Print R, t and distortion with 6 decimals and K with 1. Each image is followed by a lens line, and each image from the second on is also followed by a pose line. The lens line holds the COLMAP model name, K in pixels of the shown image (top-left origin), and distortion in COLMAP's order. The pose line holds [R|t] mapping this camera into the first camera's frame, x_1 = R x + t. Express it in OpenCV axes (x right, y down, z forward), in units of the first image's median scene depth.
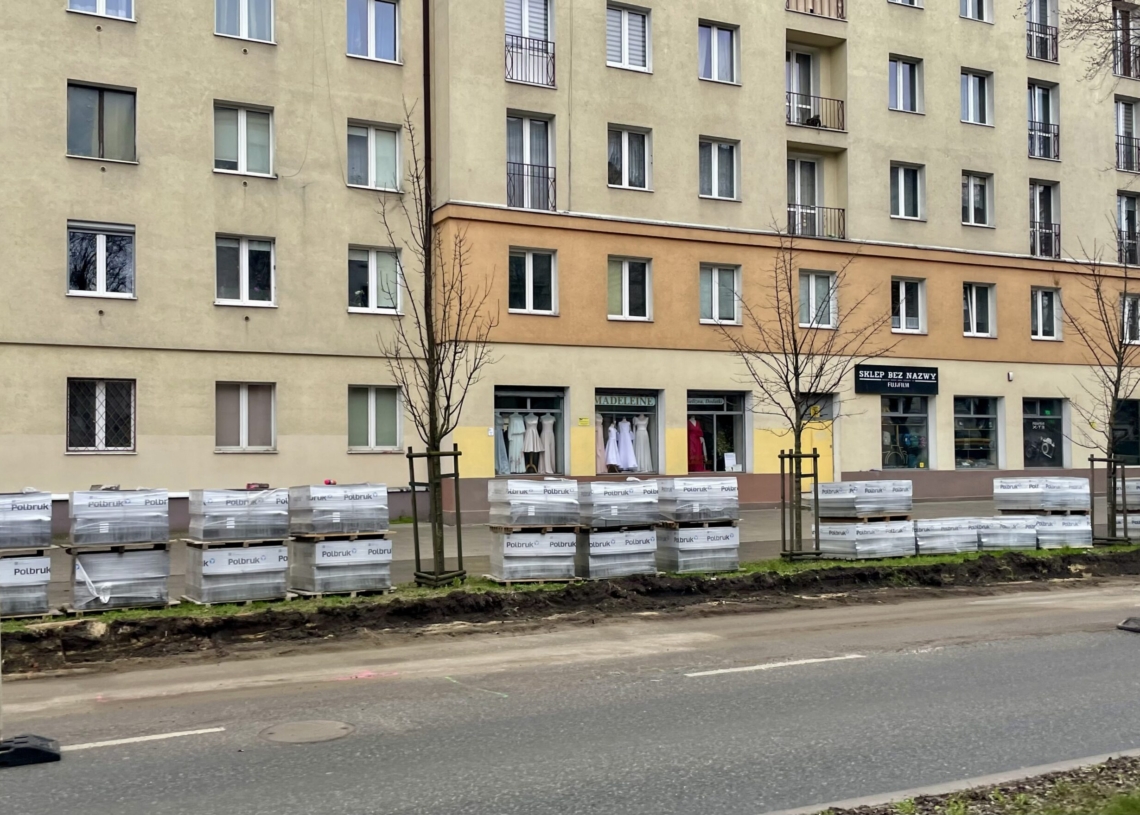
lens RADIAL K [[1095.3, 0, 570.0], [0, 1095.3, 407.5], [0, 0, 1]] dist [0.128316, -0.191837]
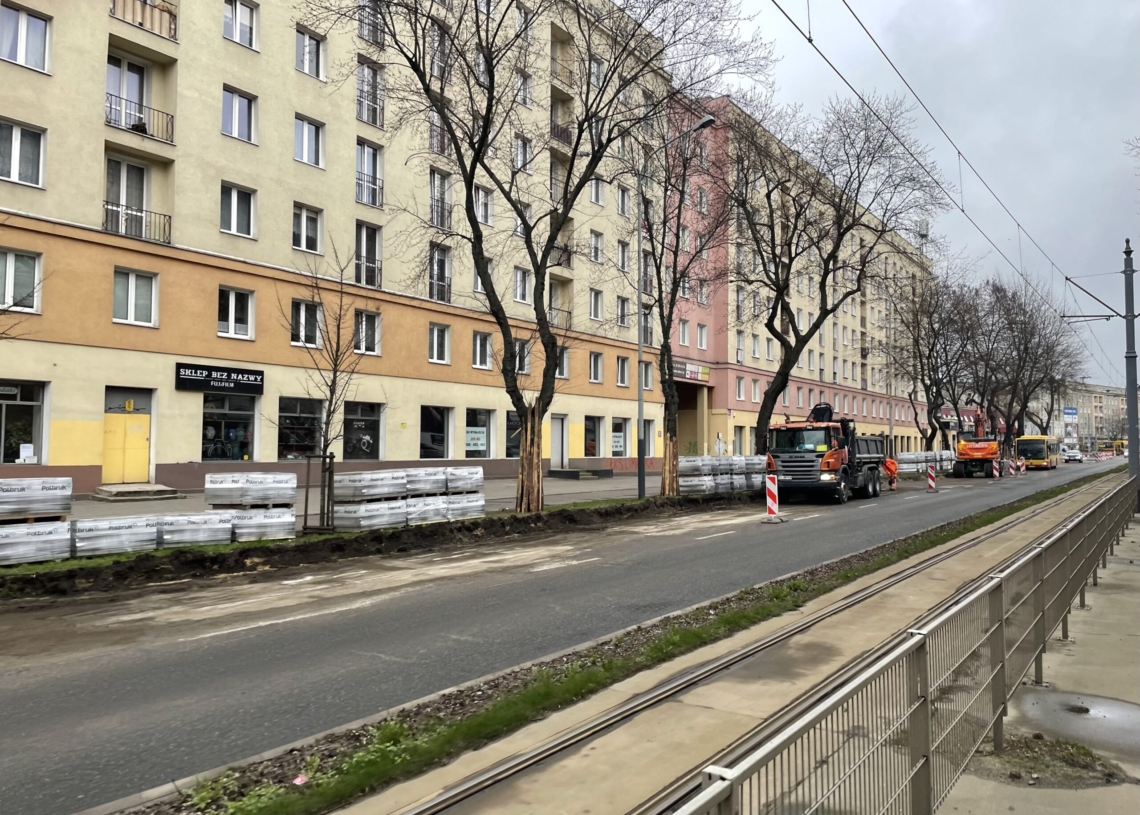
lens RADIAL K [[846.9, 0, 570.0], [0, 846.9, 407.5], [0, 0, 1]] dist [-0.001718, -0.005489]
pose [[0.868114, 0.038142, 0.494897, 0.185395], [-0.036952, 0.999243, -0.012192, 0.000070], [-0.494988, -0.007704, 0.868866, 0.102192]]
